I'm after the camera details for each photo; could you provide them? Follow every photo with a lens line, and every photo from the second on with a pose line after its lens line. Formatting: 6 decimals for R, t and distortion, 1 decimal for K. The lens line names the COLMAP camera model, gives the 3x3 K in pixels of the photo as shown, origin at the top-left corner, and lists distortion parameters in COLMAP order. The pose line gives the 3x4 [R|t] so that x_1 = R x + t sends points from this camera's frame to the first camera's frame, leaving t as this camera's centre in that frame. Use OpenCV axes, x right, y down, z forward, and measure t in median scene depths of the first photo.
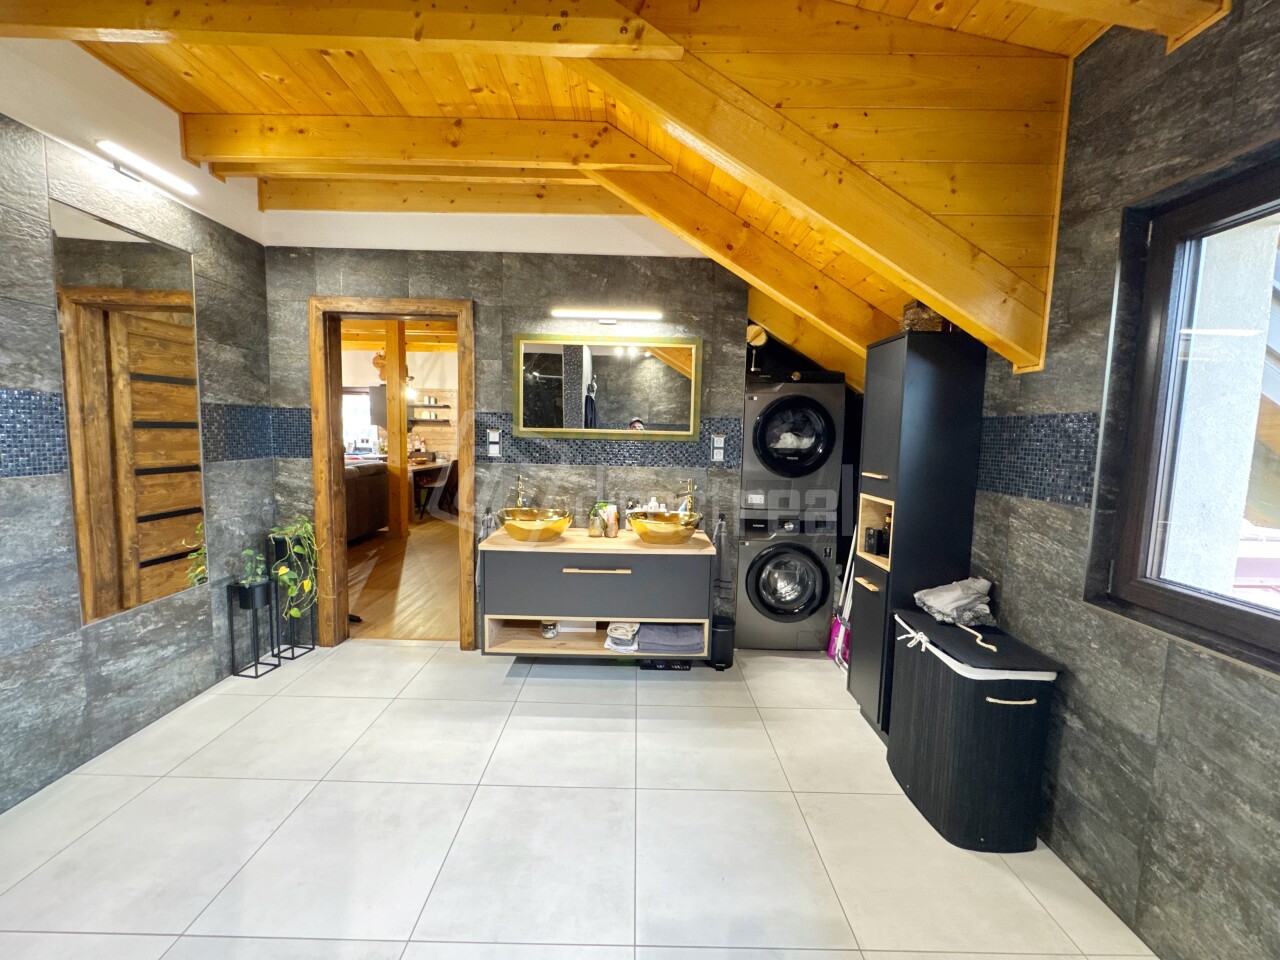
lens RADIAL K [[510.6, 0, 638.1], [0, 510.6, 479.3], [0, 0, 1]] dist [-0.004061, 0.000310]
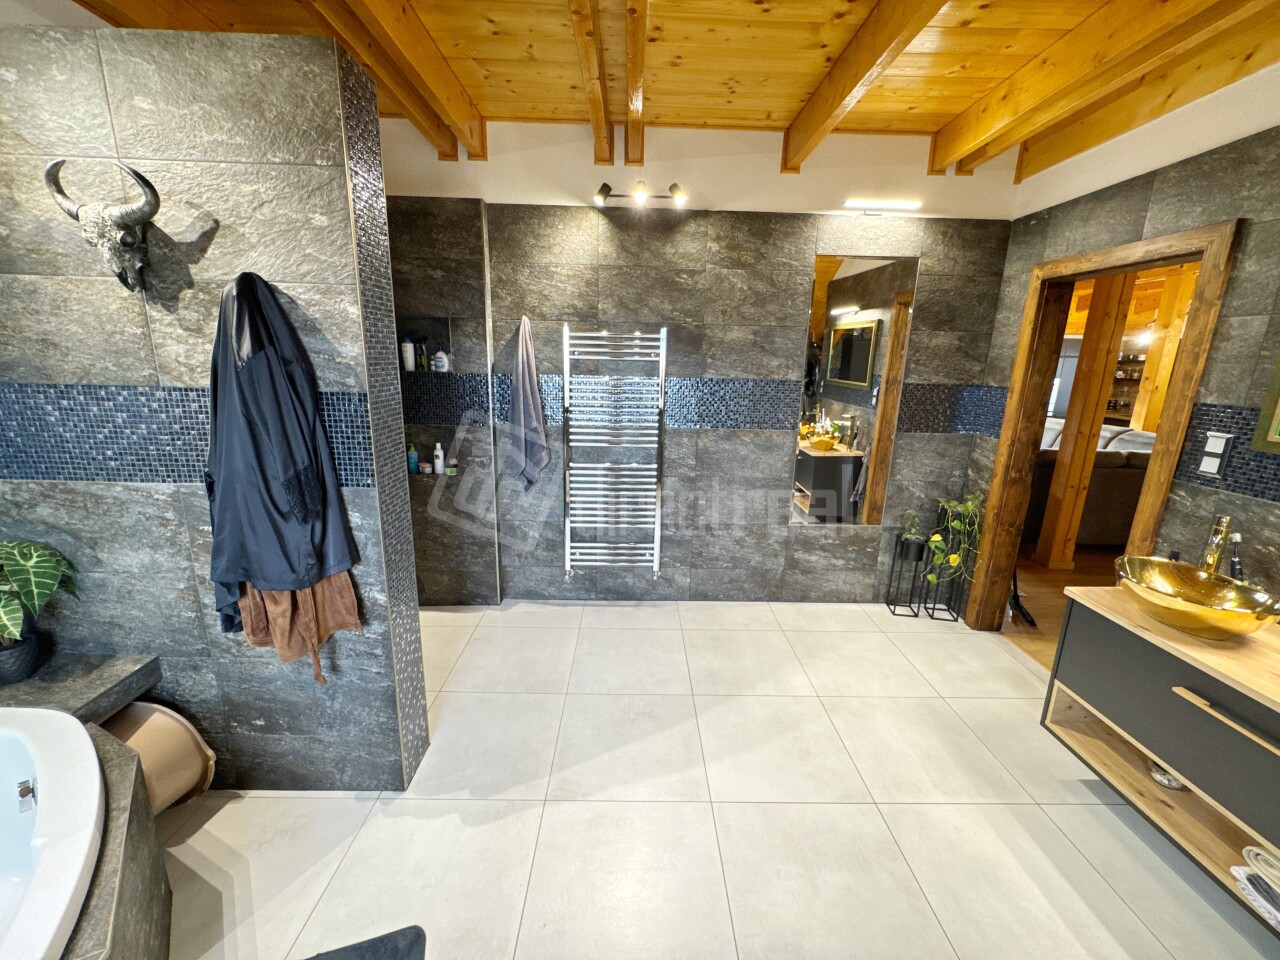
lens RADIAL K [[510.6, 0, 640.8], [0, 510.6, 480.0], [0, 0, 1]] dist [-0.004061, 0.000310]
pose [[0.010908, 0.211828, -0.977246, 0.353798], [-0.117179, 0.970841, 0.209132, -0.100271], [0.993051, 0.112231, 0.035411, 0.332917]]
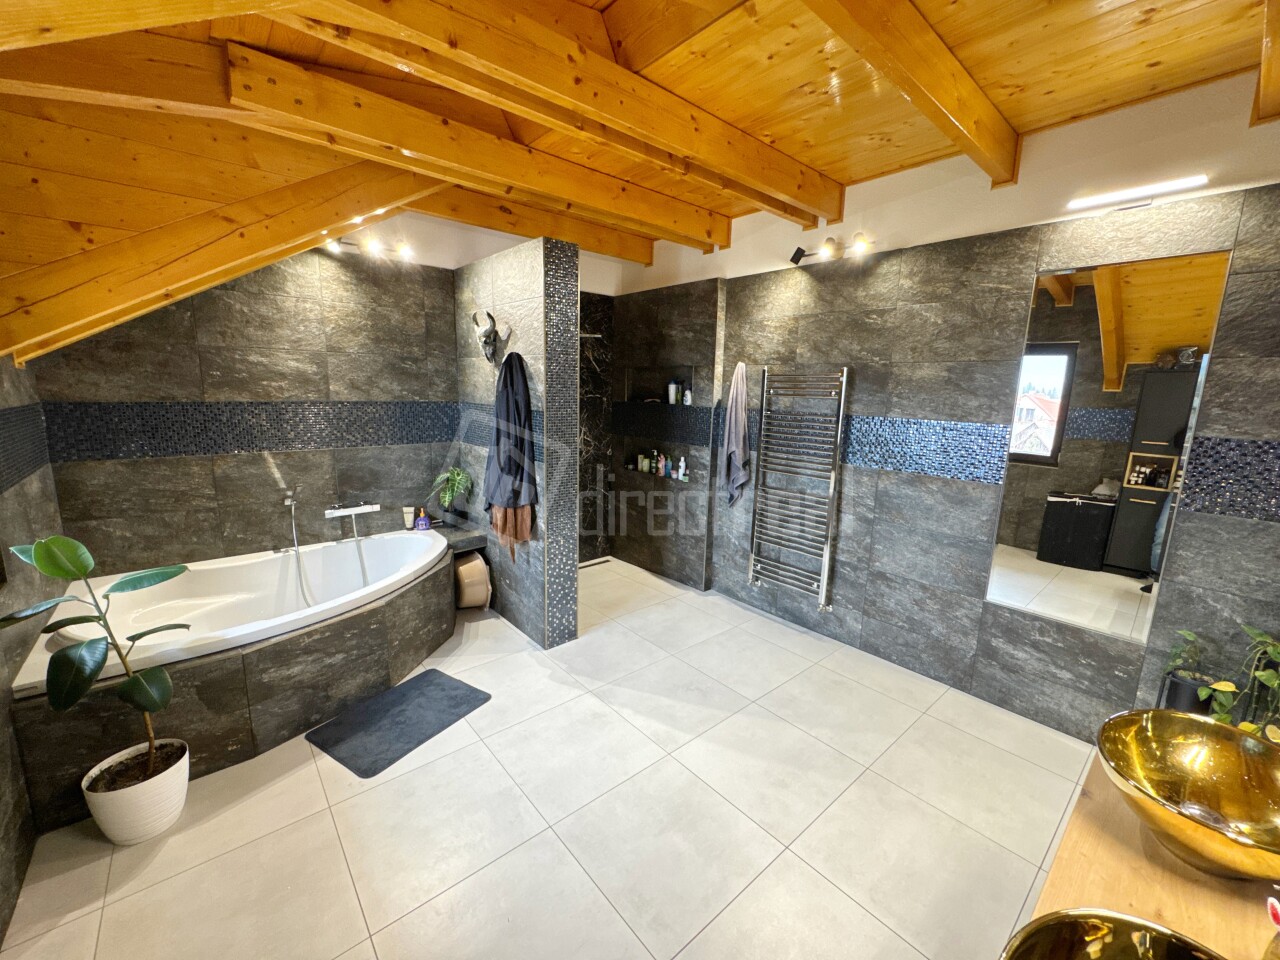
lens RADIAL K [[510.6, 0, 641.8], [0, 510.6, 480.8], [0, 0, 1]] dist [-0.004061, 0.000310]
pose [[-0.757985, 0.076490, -0.647772, 0.314790], [-0.103904, 0.966260, 0.235681, -0.170078], [0.643943, 0.245949, -0.724463, 0.967423]]
